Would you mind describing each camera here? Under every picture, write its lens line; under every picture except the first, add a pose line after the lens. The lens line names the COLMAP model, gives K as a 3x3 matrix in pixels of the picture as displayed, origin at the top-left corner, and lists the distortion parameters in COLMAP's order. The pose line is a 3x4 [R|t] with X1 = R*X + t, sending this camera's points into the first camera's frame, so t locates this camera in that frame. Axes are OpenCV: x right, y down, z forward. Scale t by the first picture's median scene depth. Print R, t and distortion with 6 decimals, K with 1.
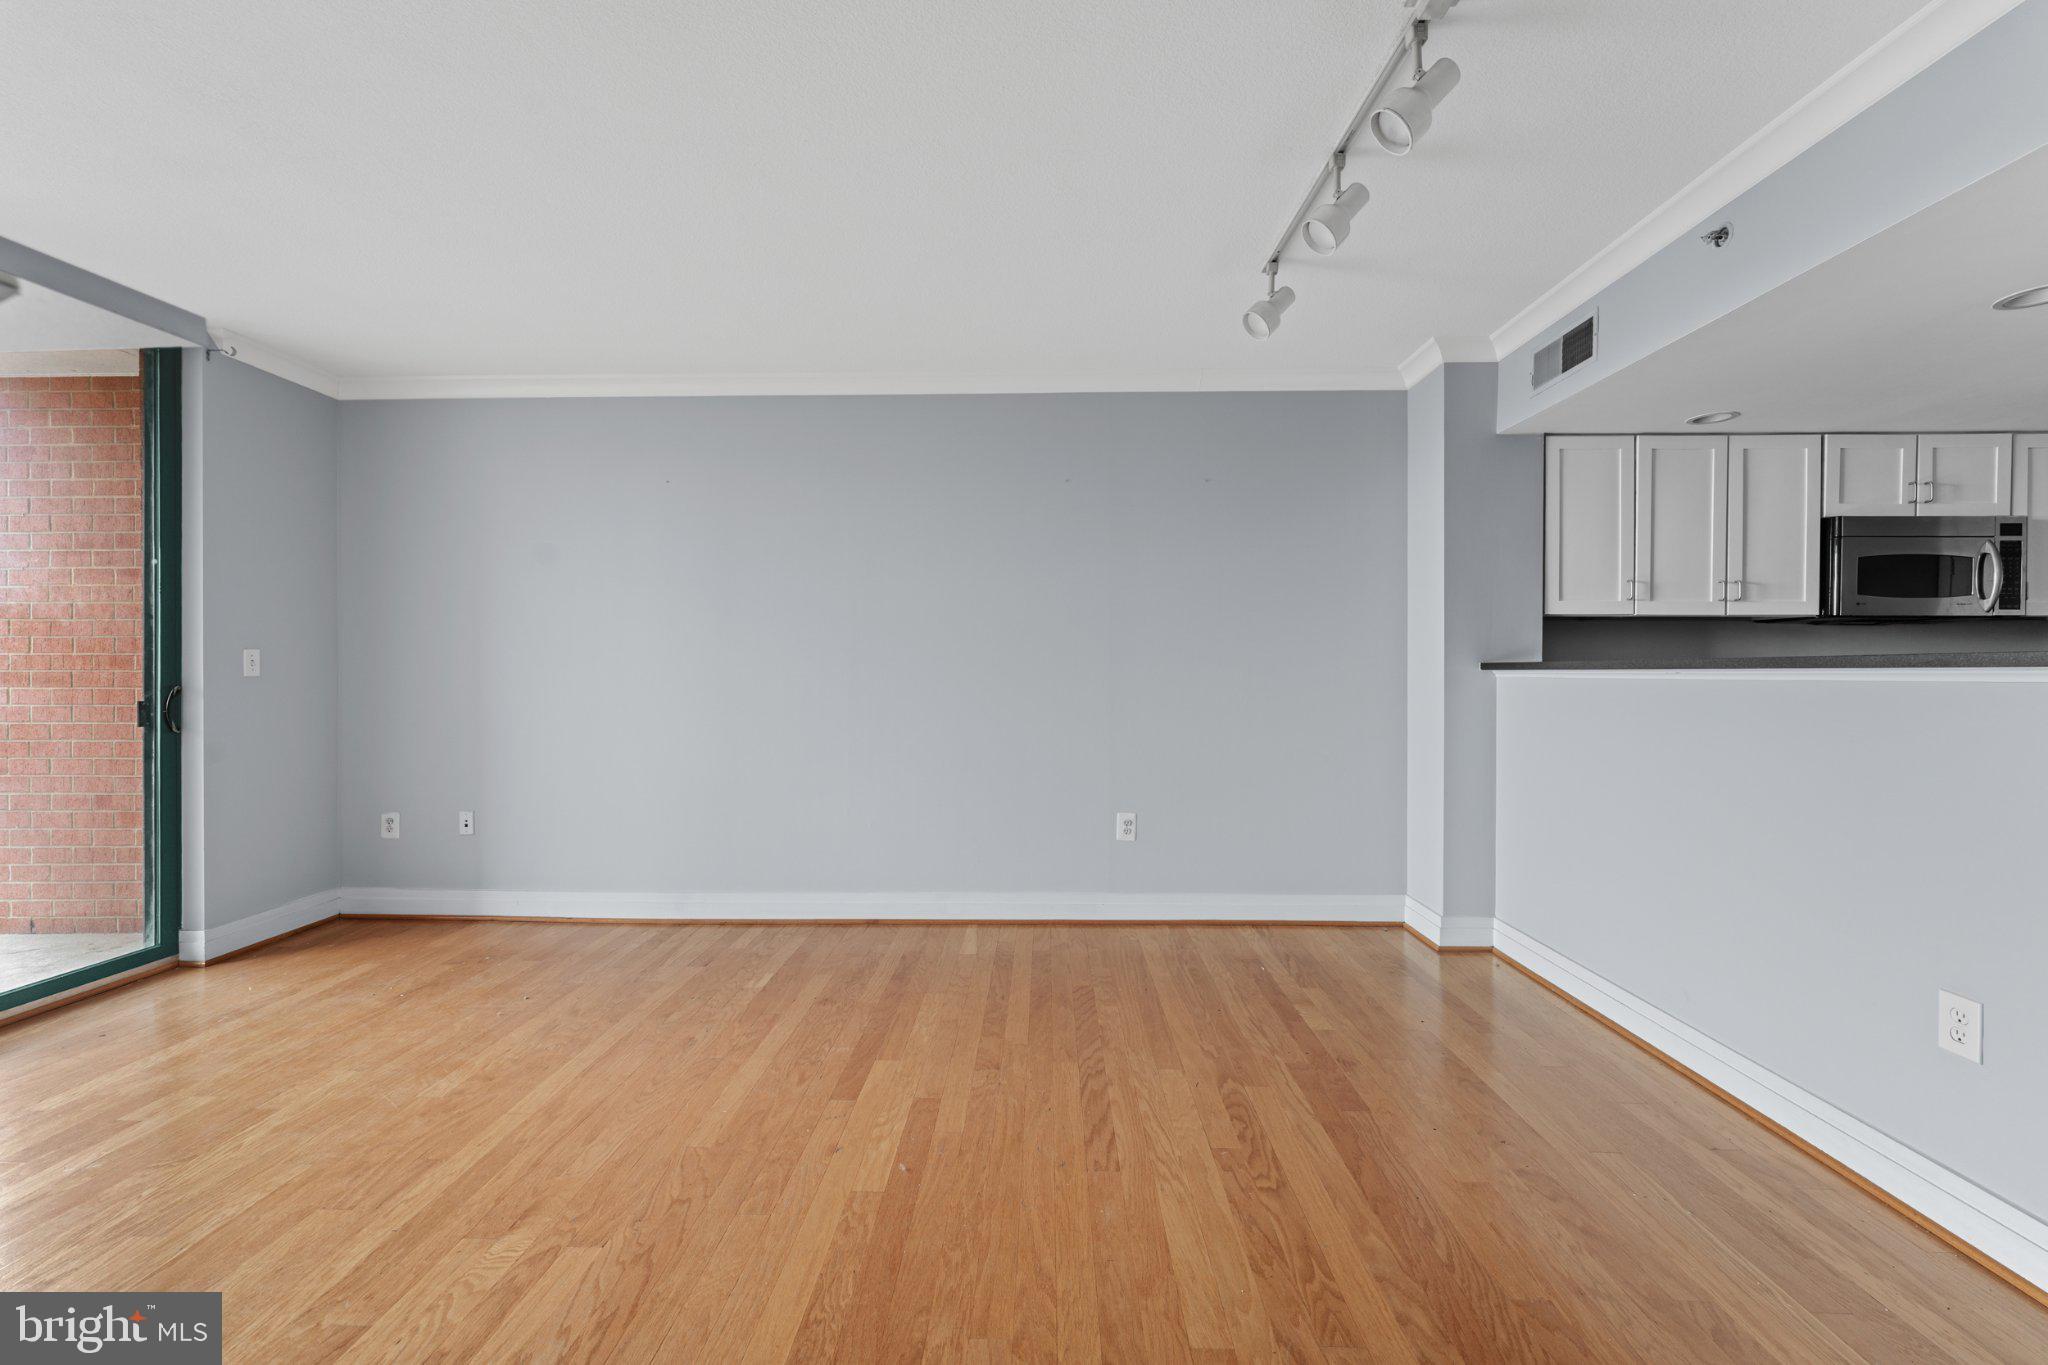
lens RADIAL K [[827.9, 0, 1021.4], [0, 827.9, 666.8], [0, 0, 1]] dist [-0.000037, -0.000251]
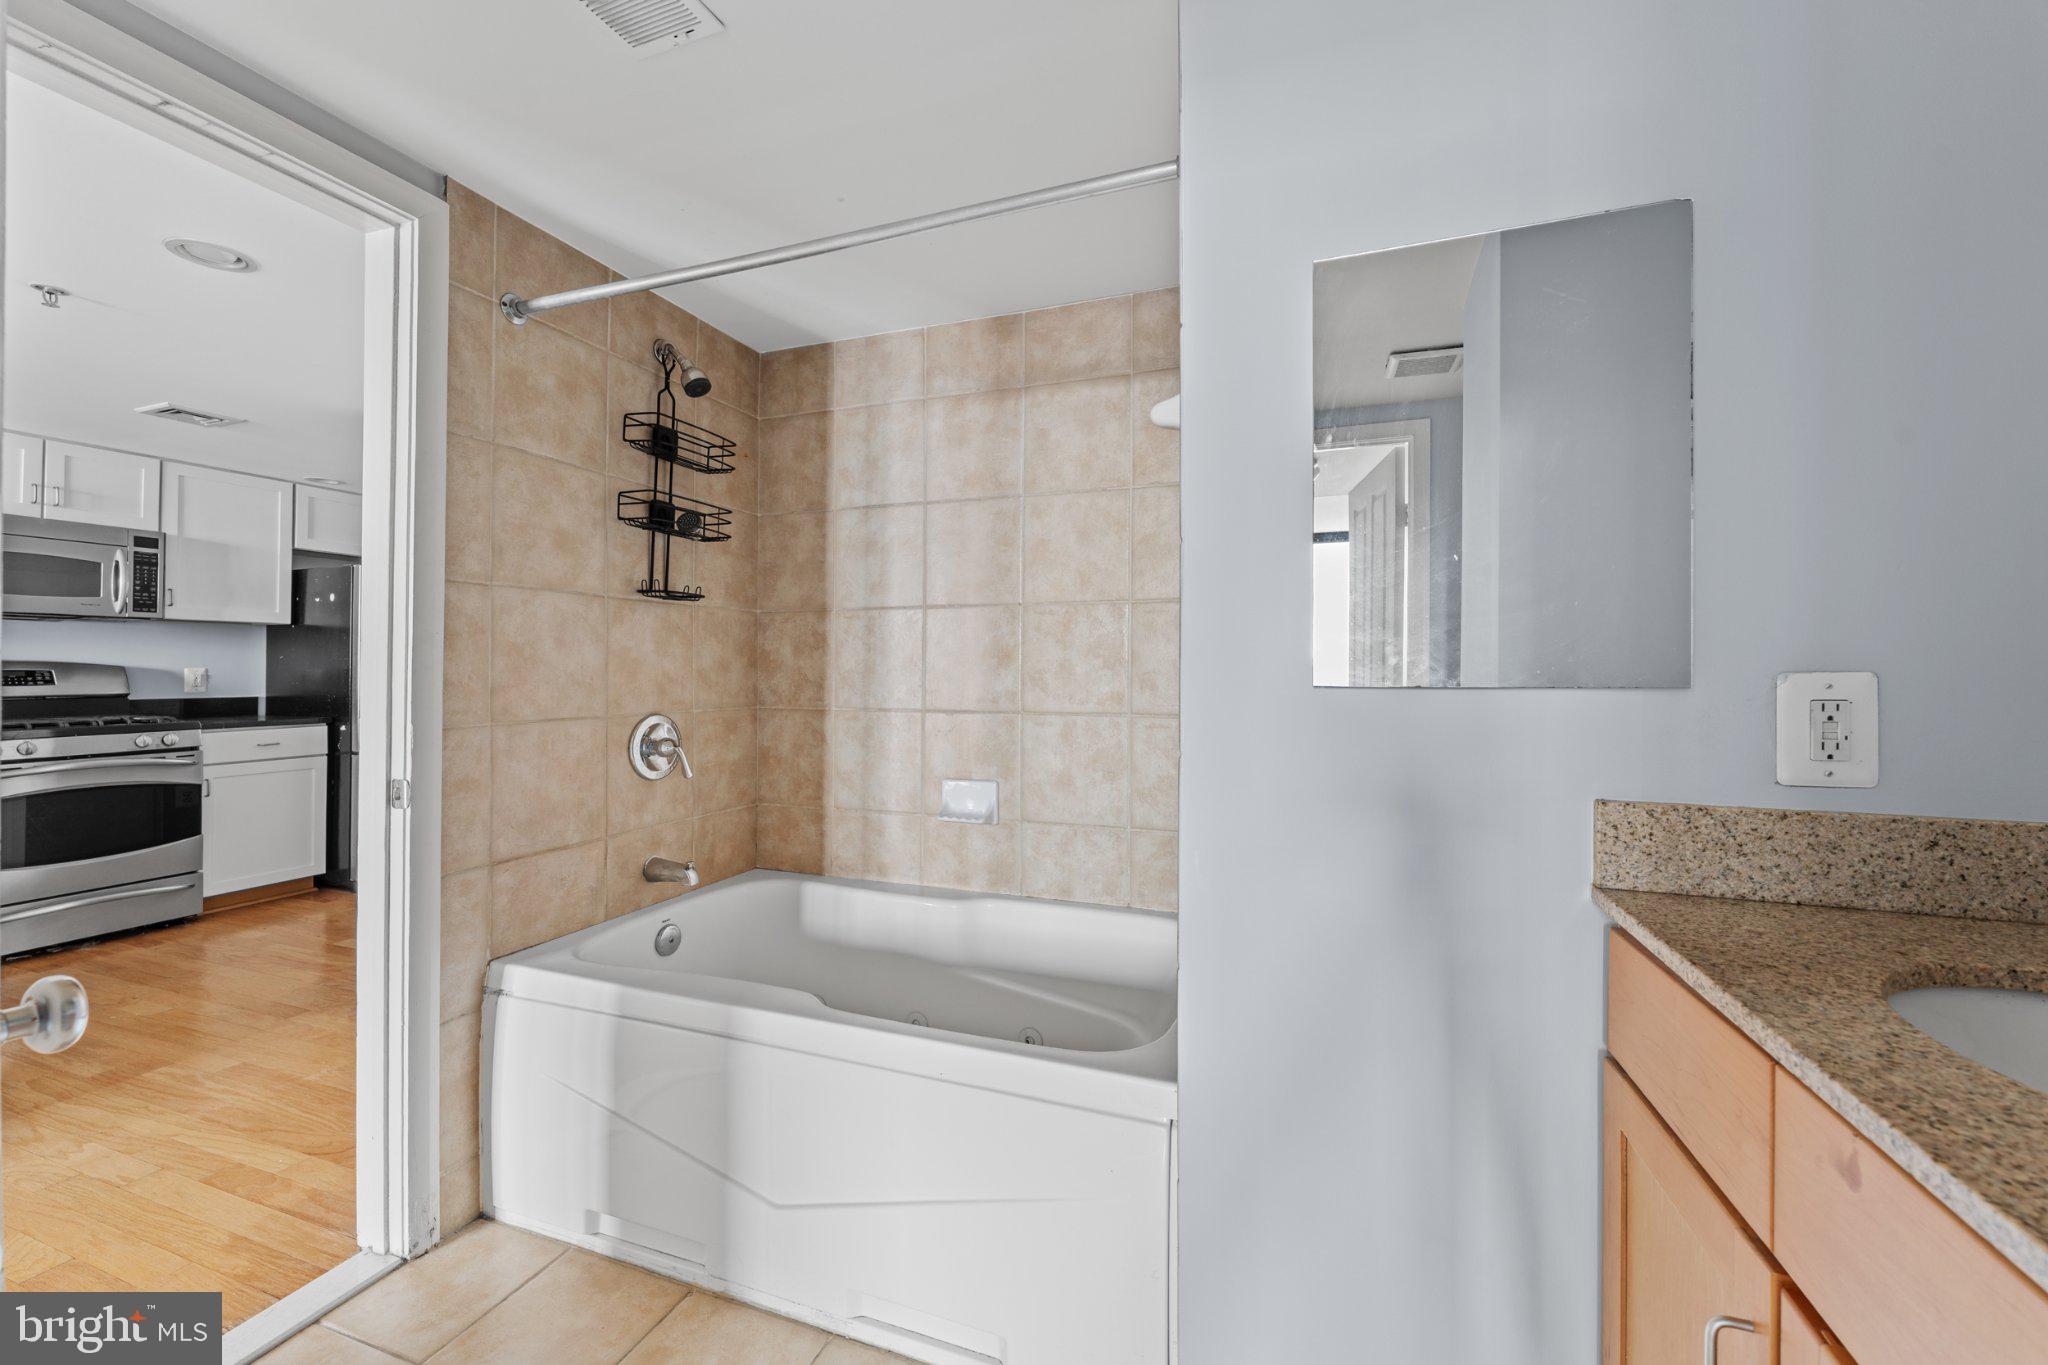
lens RADIAL K [[825.7, 0, 1025.7], [0, 825.7, 662.4], [0, 0, 1]] dist [0.000453, -0.000084]
pose [[0.307700, 0.007050, 0.951457, 0.478850], [-0.008233, 0.999955, -0.004747, -0.004922], [-0.951448, -0.006373, 0.307744, -0.496689]]
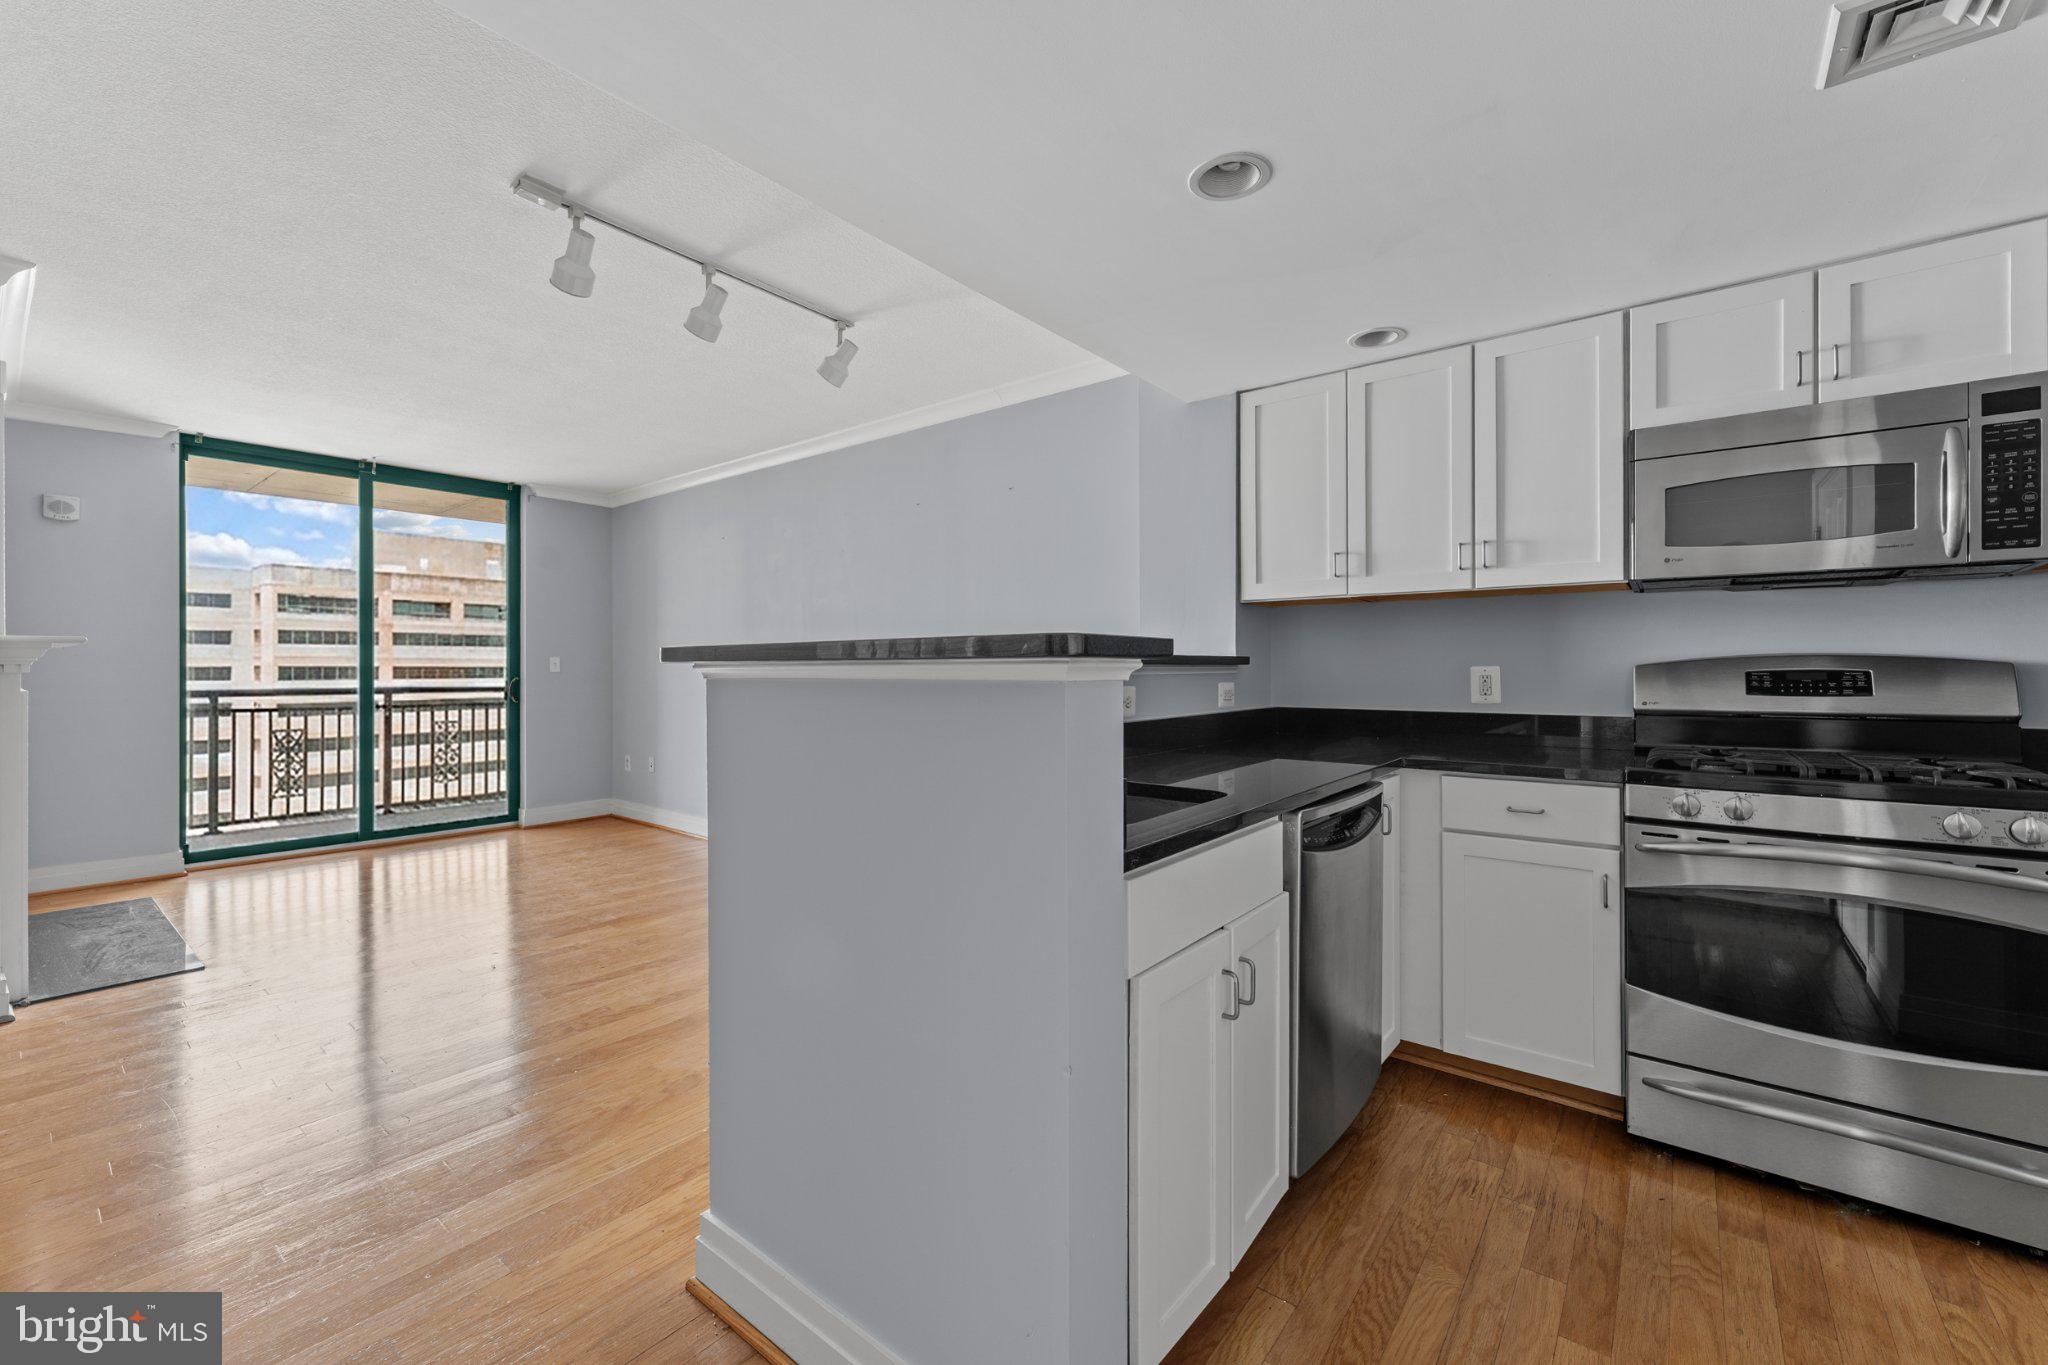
lens RADIAL K [[827.9, 0, 1021.4], [0, 827.9, 666.8], [0, 0, 1]] dist [-0.000037, -0.000251]
pose [[0.800710, -0.004475, -0.599036, 0.985279], [0.008370, 0.999958, 0.003718, 0.000270], [0.598994, -0.007991, 0.800714, 0.175906]]
